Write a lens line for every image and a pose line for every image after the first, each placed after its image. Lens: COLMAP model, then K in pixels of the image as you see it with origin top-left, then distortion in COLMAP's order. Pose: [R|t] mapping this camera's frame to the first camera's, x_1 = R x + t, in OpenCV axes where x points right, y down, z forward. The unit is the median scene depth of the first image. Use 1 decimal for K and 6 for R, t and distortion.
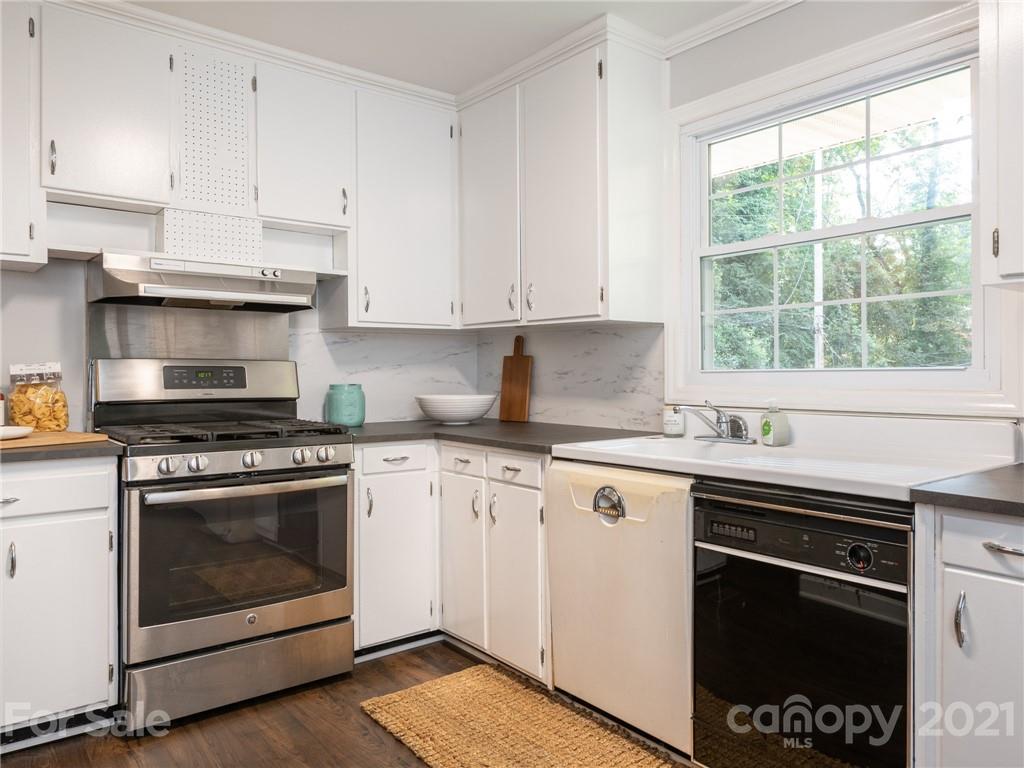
lens RADIAL K [[723.6, 0, 575.1], [0, 723.6, 379.2], [0, 0, 1]] dist [0.004001, -0.002265]
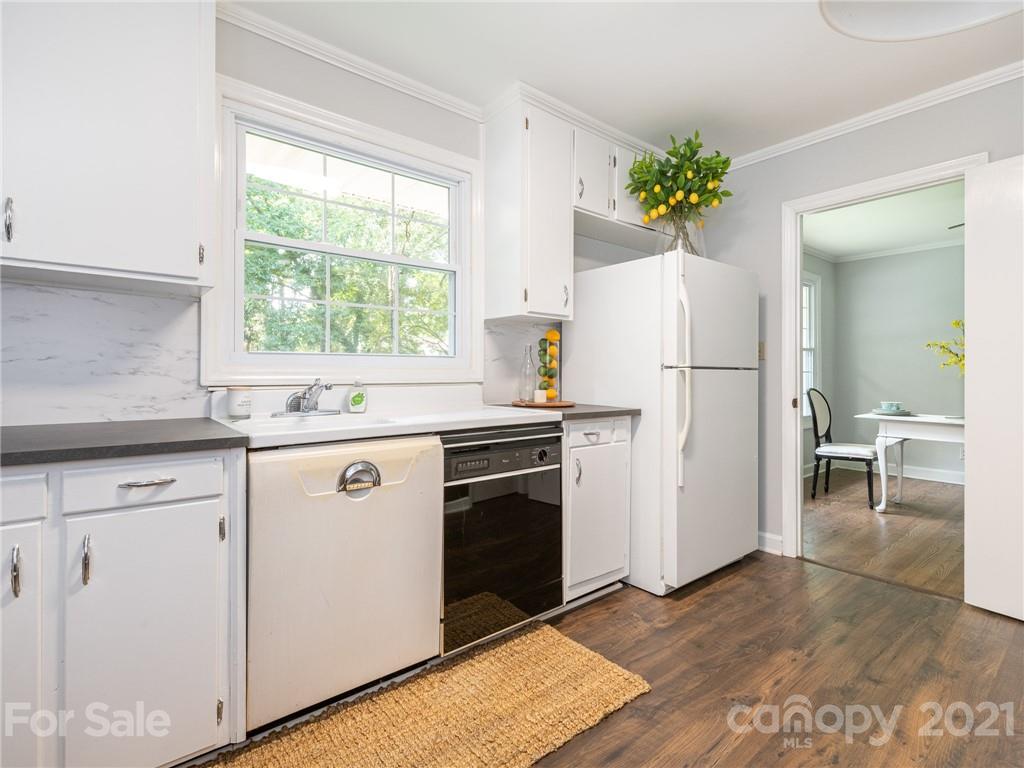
lens RADIAL K [[495.0, 0, 516.9], [0, 495.0, 371.8], [0, 0, 1]] dist [0.000965, -0.000348]
pose [[0.031321, 0.004382, 0.999500, -0.539163], [0.005030, 0.999977, -0.004542, 0.023300], [-0.999497, 0.005169, 0.031298, 0.638532]]
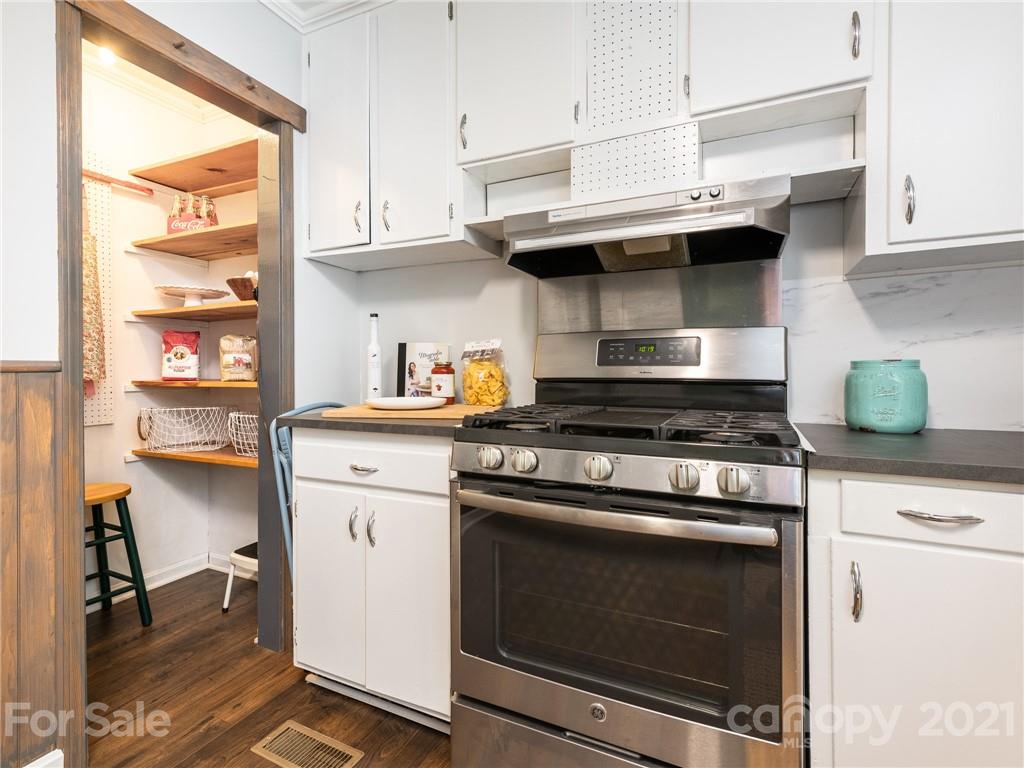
lens RADIAL K [[510.0, 0, 451.4], [0, 510.0, 377.3], [0, 0, 1]] dist [0.002084, -0.000145]
pose [[0.330231, 0.013100, -0.943809, -0.050420], [-0.004951, 0.999914, 0.012147, 0.021449], [0.943887, 0.000662, 0.330268, 0.660741]]
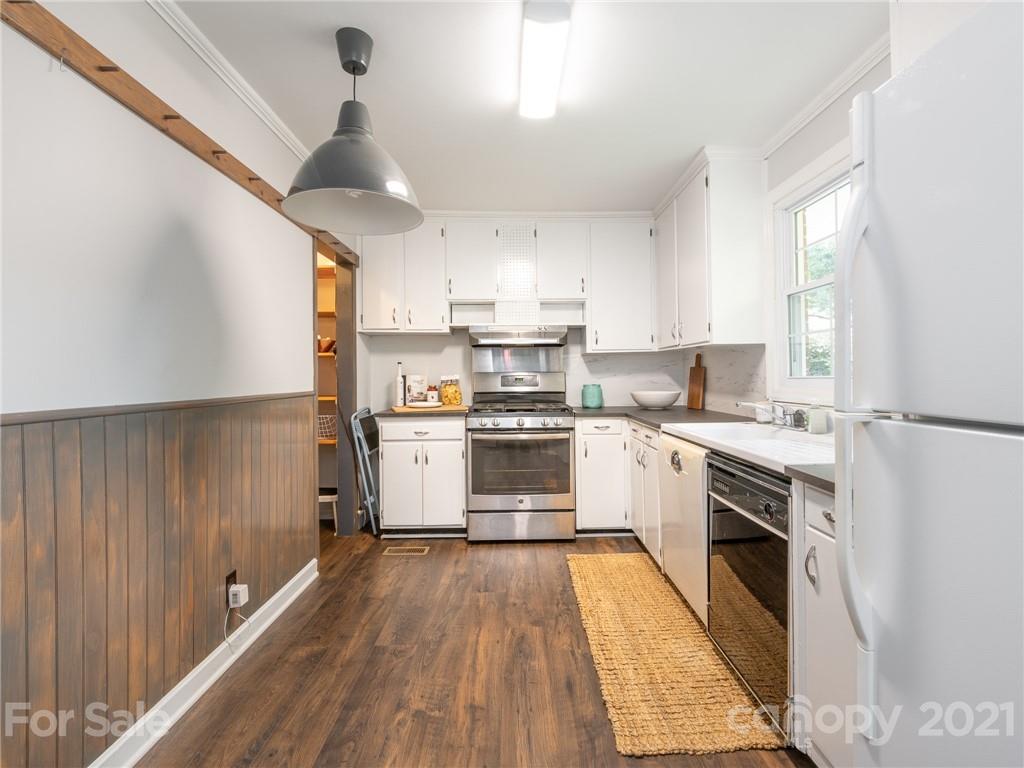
lens RADIAL K [[470.8, 0, 538.8], [0, 470.8, 377.4], [0, 0, 1]] dist [0.000869, -0.000109]
pose [[0.785956, -0.002252, -0.618279, 0.381277], [0.001920, 0.999997, -0.001201, -0.011918], [0.618280, -0.000243, 0.785958, -0.007458]]
